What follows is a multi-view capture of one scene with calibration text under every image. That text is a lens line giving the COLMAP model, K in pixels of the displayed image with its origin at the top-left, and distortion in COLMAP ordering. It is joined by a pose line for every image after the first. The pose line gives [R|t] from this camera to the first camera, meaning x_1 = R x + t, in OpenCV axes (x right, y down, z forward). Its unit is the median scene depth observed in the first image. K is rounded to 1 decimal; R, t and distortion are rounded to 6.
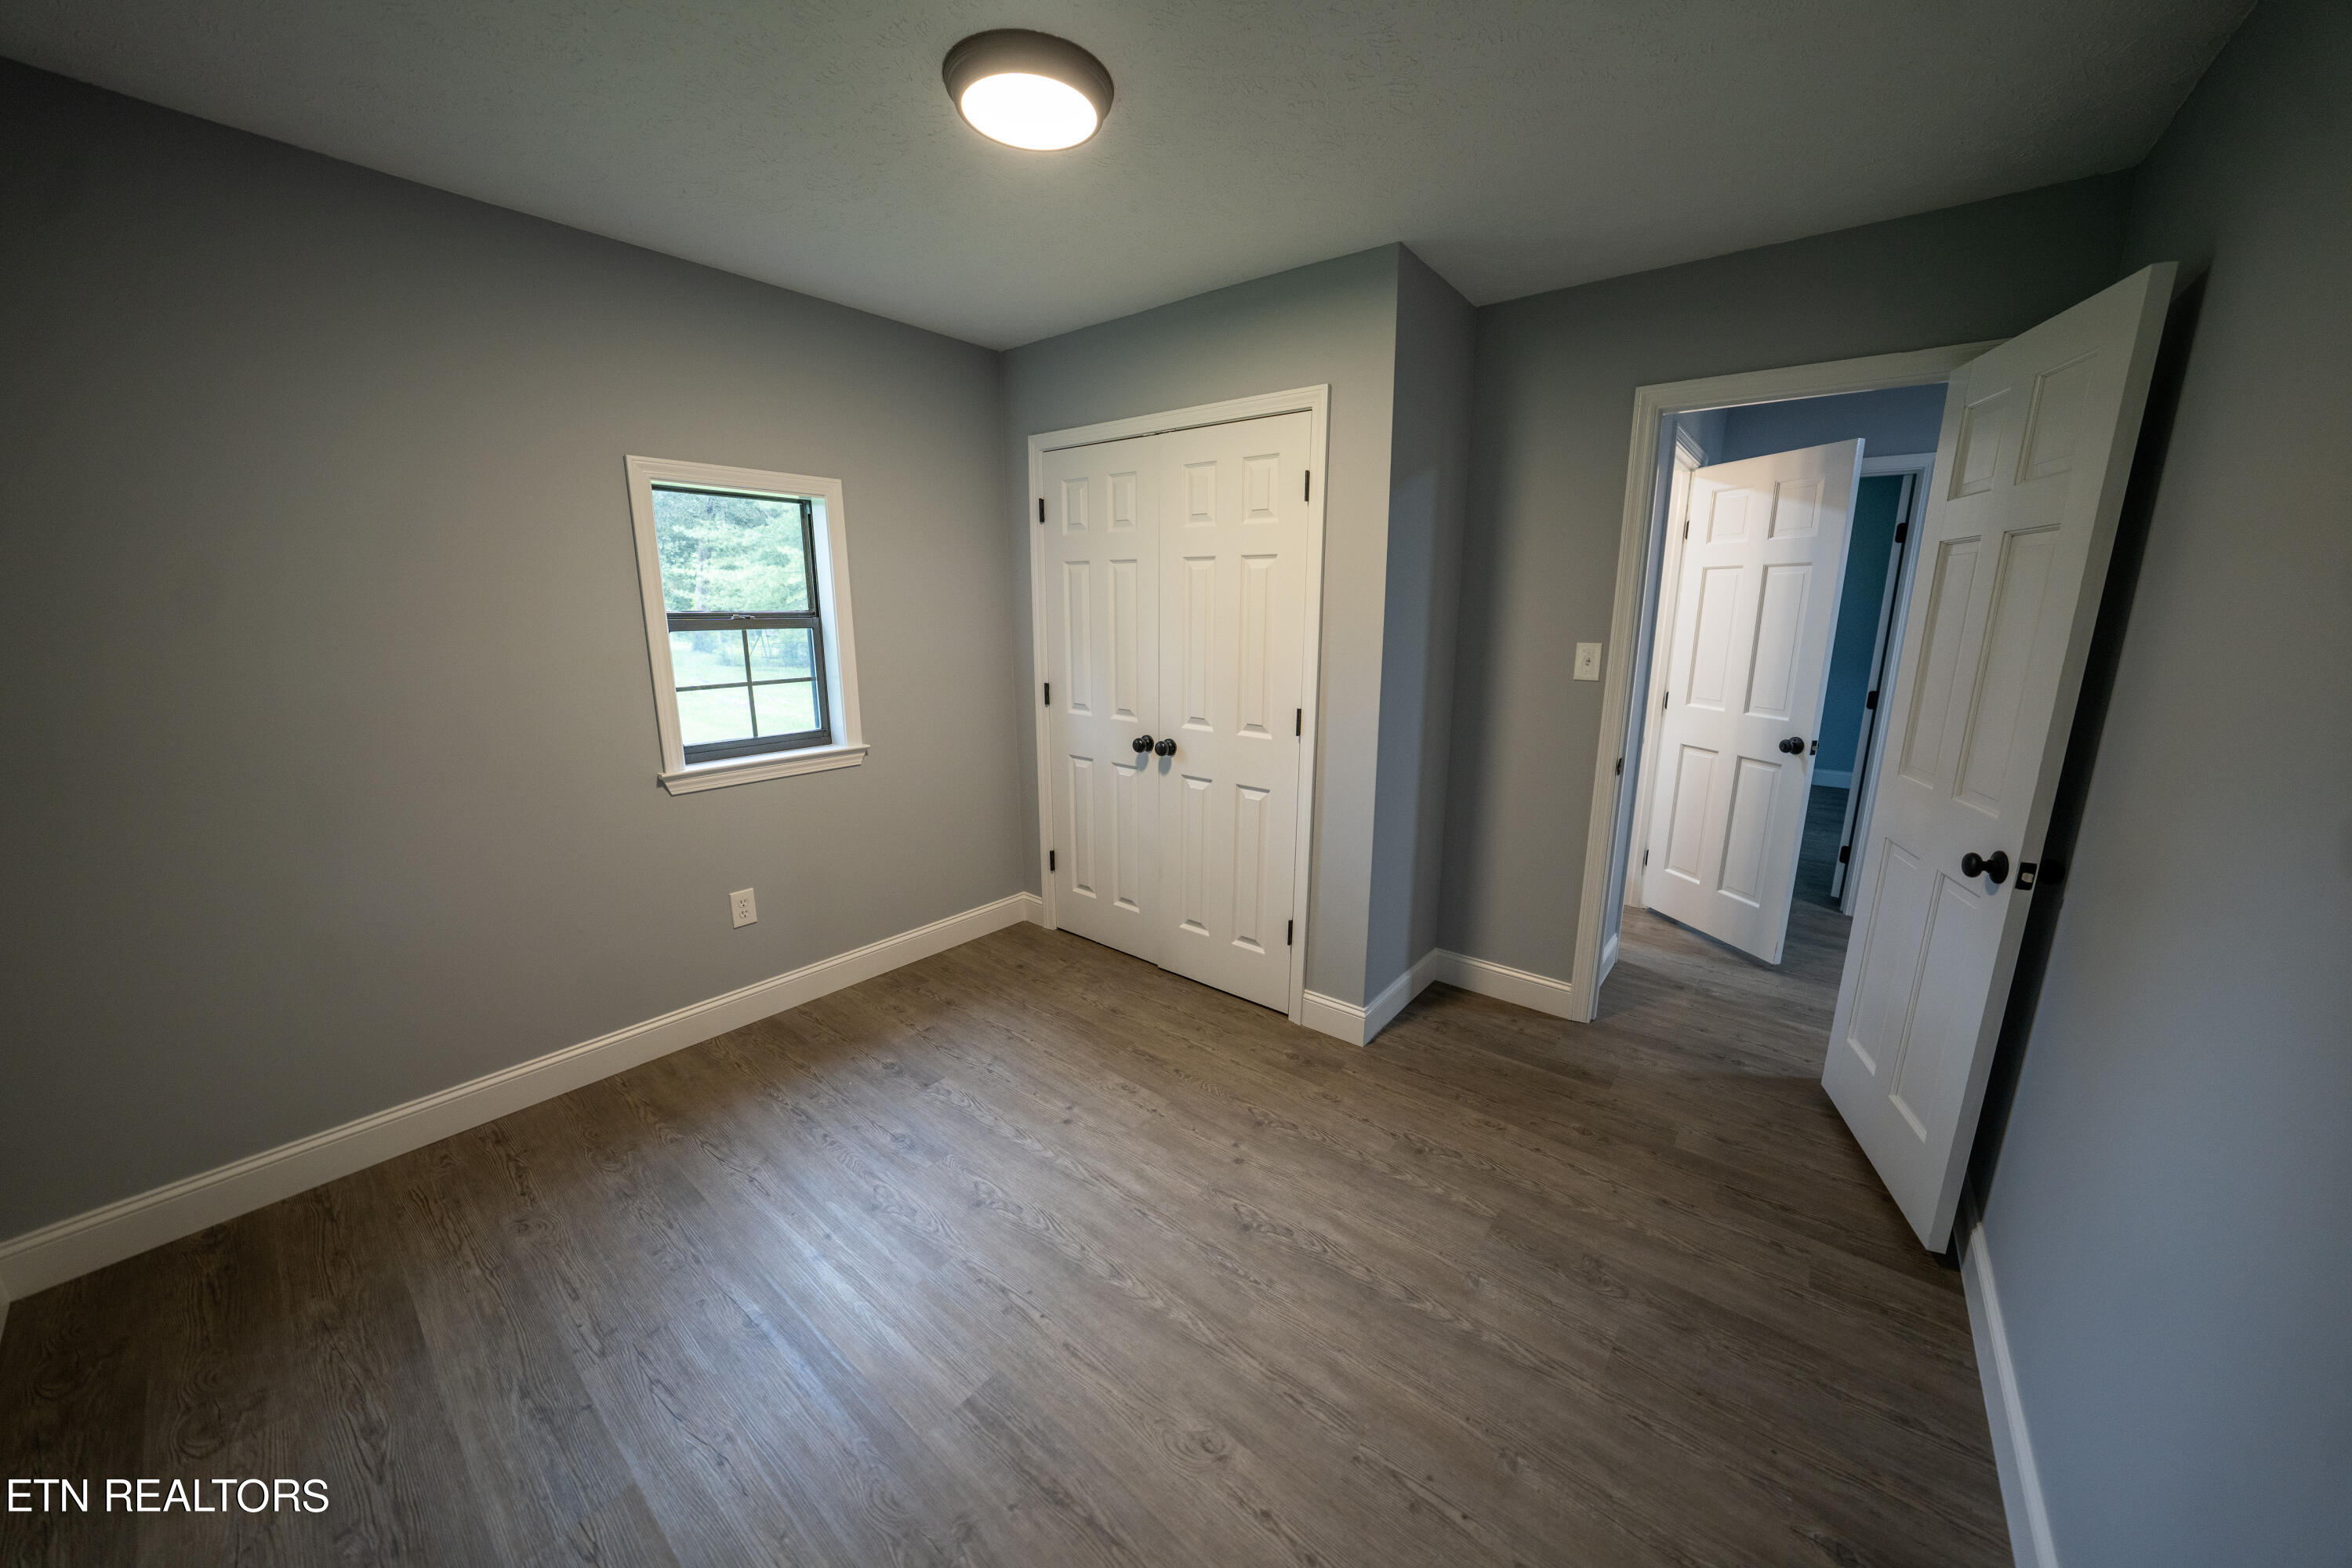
lens RADIAL K [[821.4, 0, 1176.0], [0, 821.4, 784.0], [0, 0, 1]] dist [-0.000425, -0.000012]
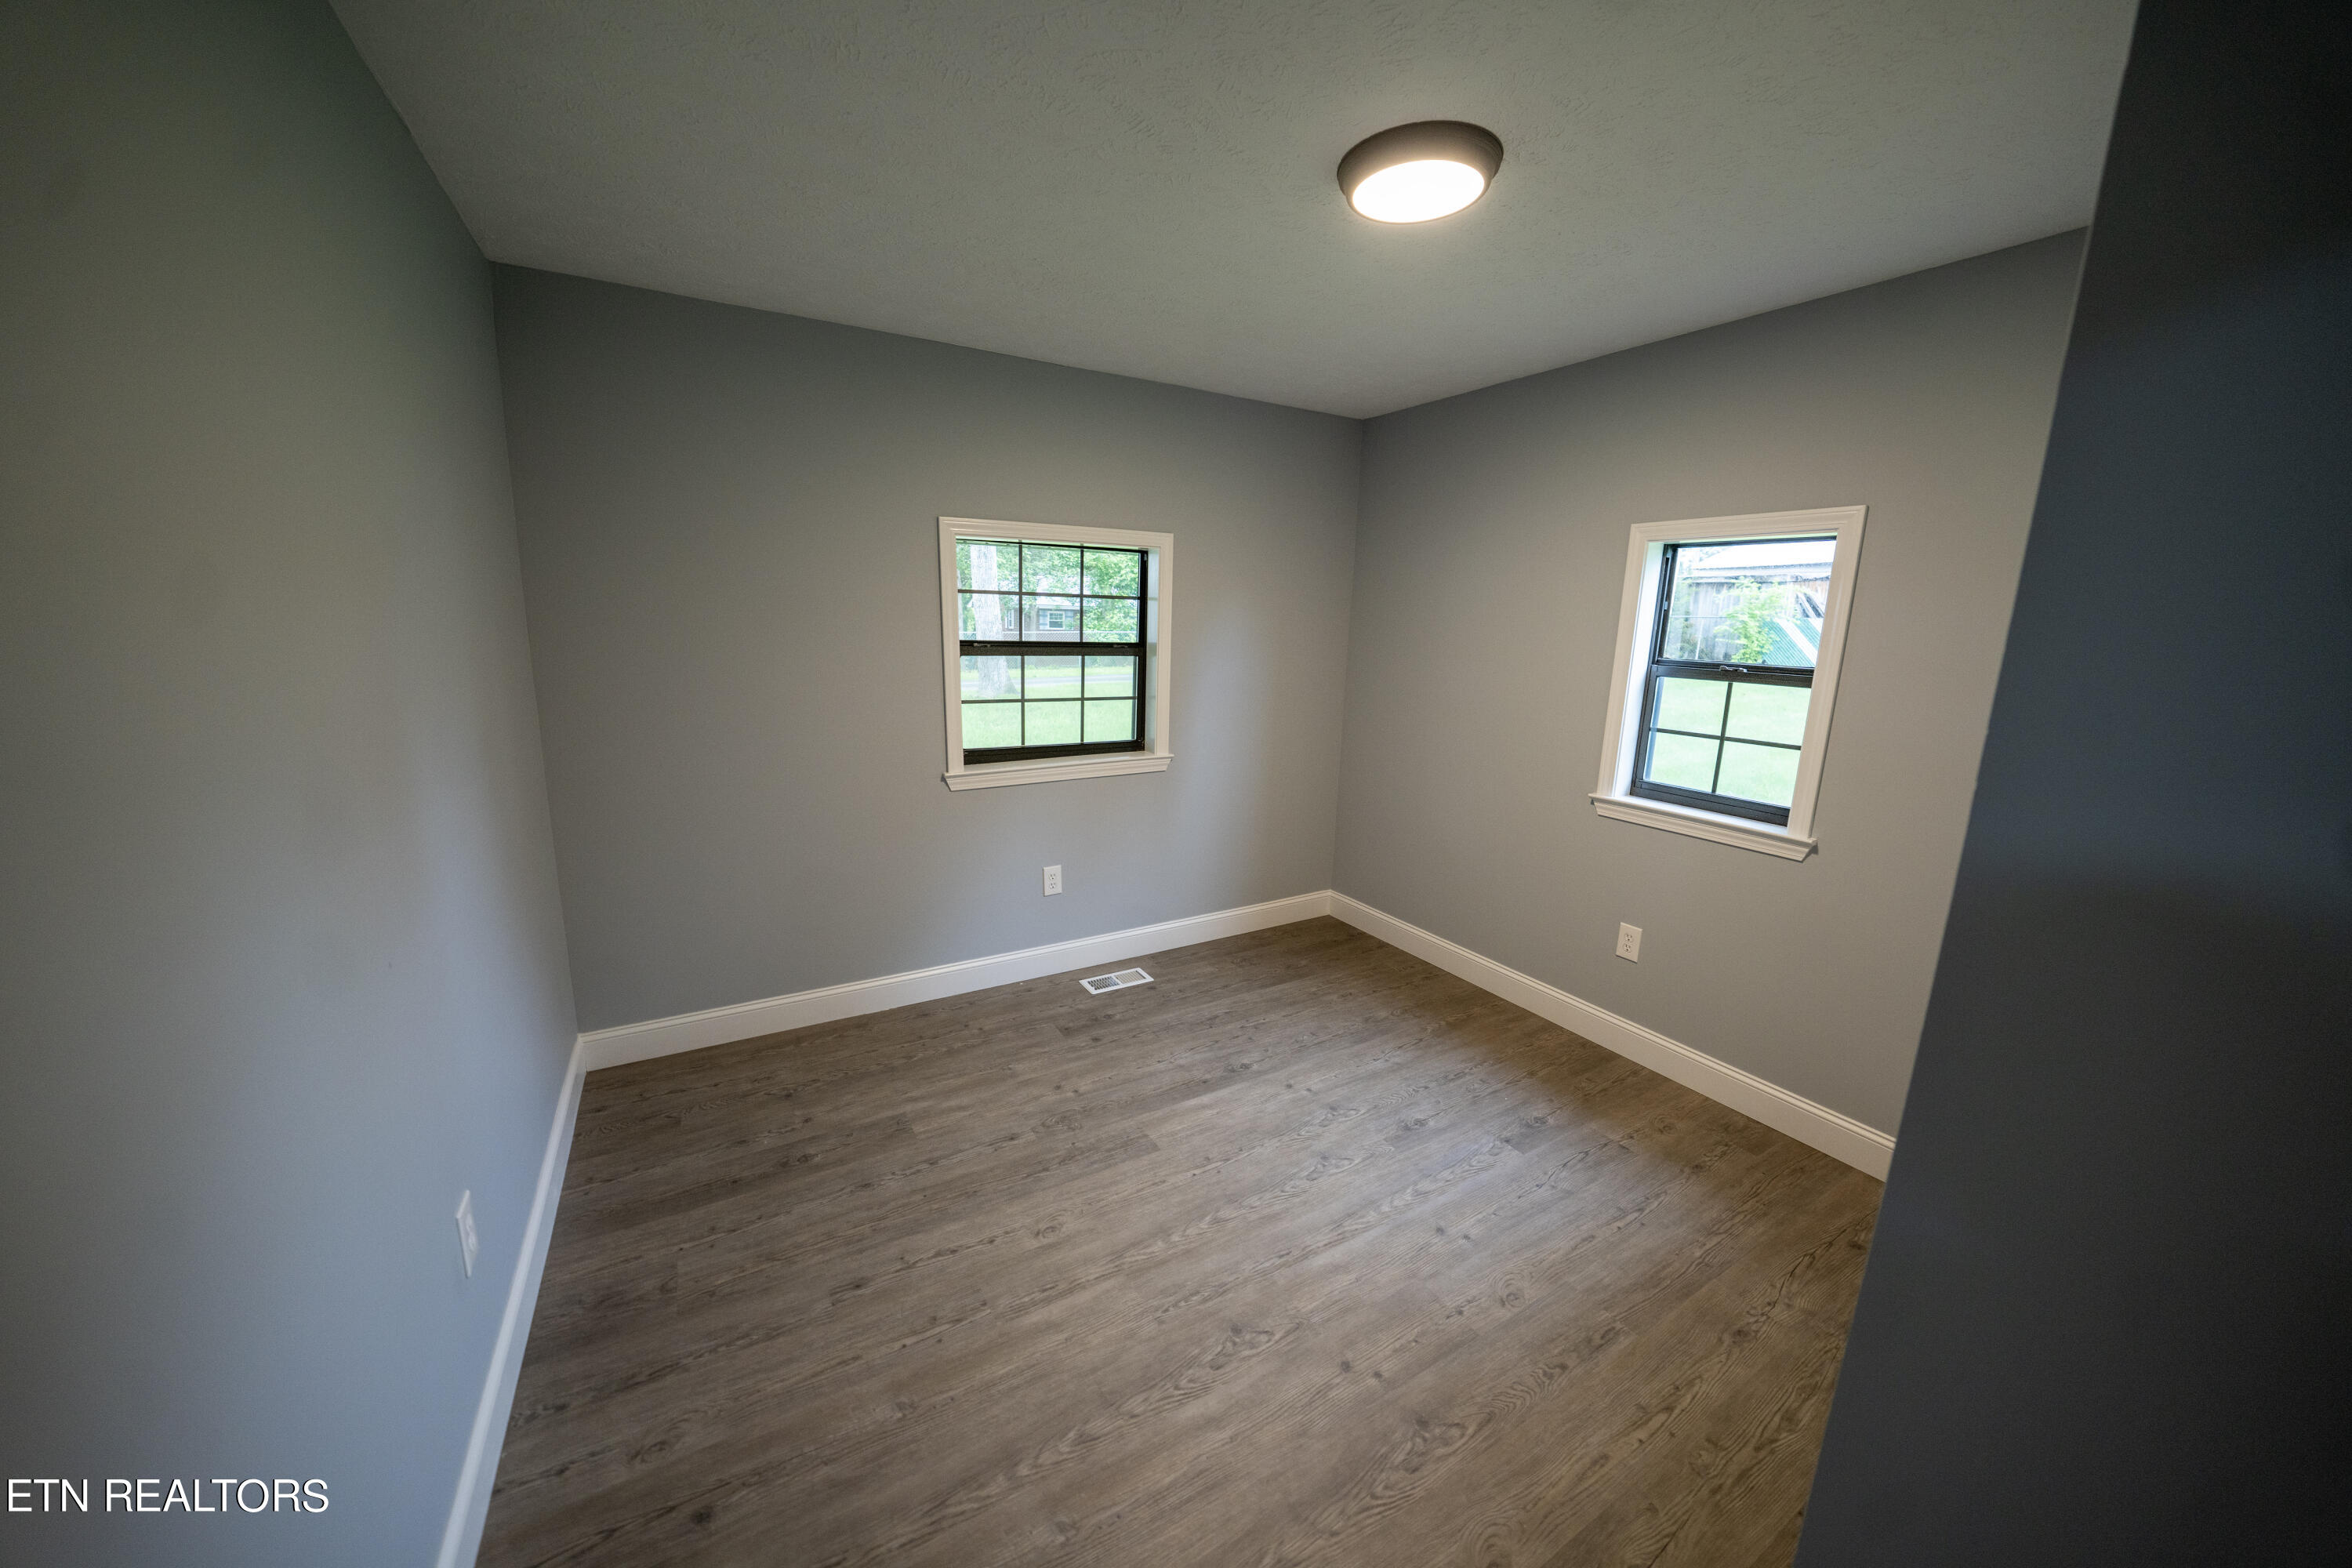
lens RADIAL K [[821.4, 0, 1176.0], [0, 821.4, 784.0], [0, 0, 1]] dist [-0.000425, -0.000012]
pose [[-0.350154, 0.174167, -0.920357, 0.871236], [-0.229673, 0.936603, 0.264621, -0.263019], [0.908098, 0.304040, -0.287954, 1.052115]]
